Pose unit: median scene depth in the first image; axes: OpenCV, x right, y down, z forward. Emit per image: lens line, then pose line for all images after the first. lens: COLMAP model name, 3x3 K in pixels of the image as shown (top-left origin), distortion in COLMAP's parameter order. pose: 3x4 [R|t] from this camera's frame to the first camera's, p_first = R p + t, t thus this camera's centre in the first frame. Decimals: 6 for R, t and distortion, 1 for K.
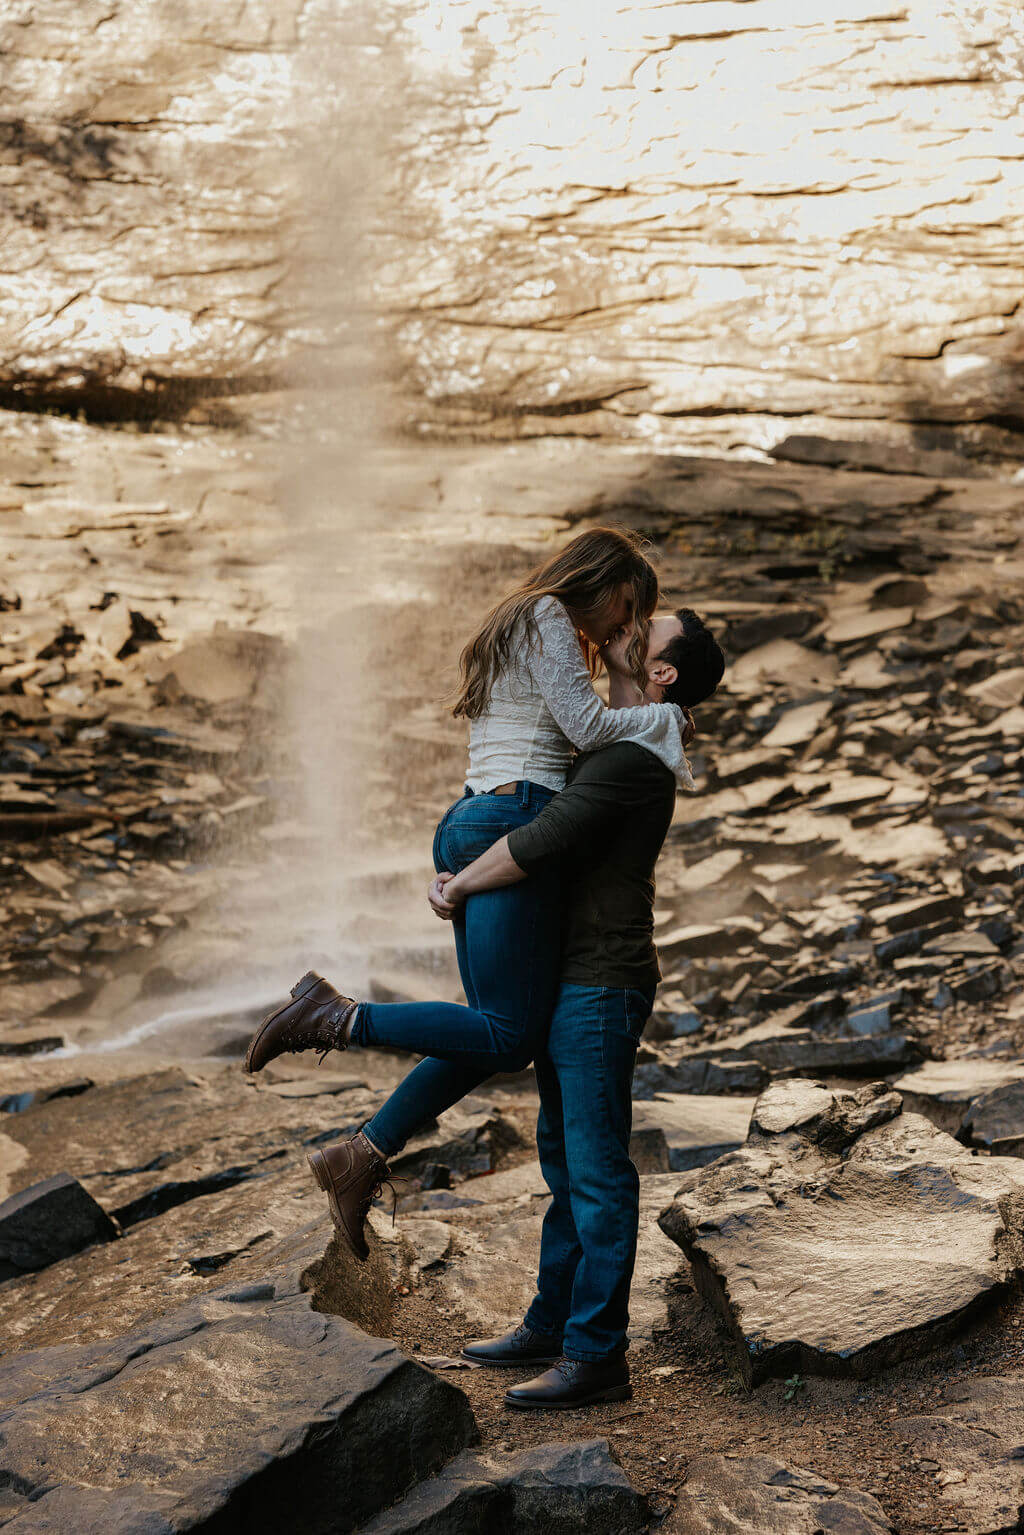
lens RADIAL K [[4587.6, 0, 443.5], [0, 4587.6, 769.7], [0, 0, 1]] dist [0.064980, 0.811584]
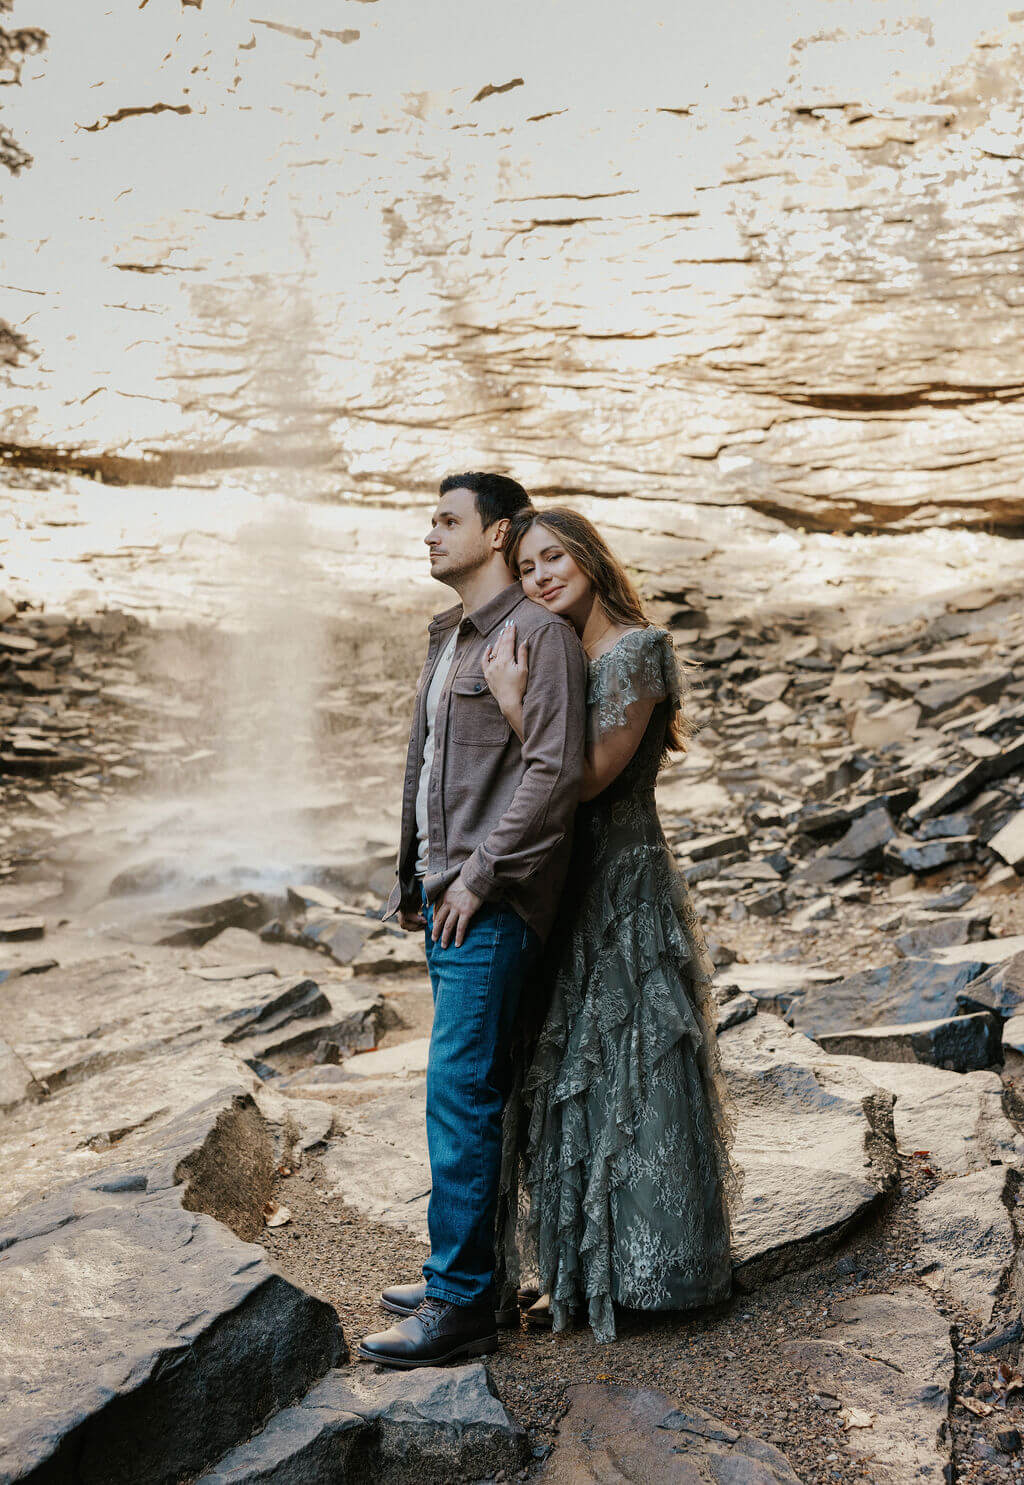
lens RADIAL K [[2783.5, 0, 555.6], [0, 2783.5, 651.6], [0, 0, 1]] dist [0.008150, 0.081657]
pose [[0.997070, 0.033066, 0.068982, 0.002817], [-0.029924, 0.998489, -0.046091, 0.012065], [-0.070402, 0.043892, 0.996553, 0.194569]]
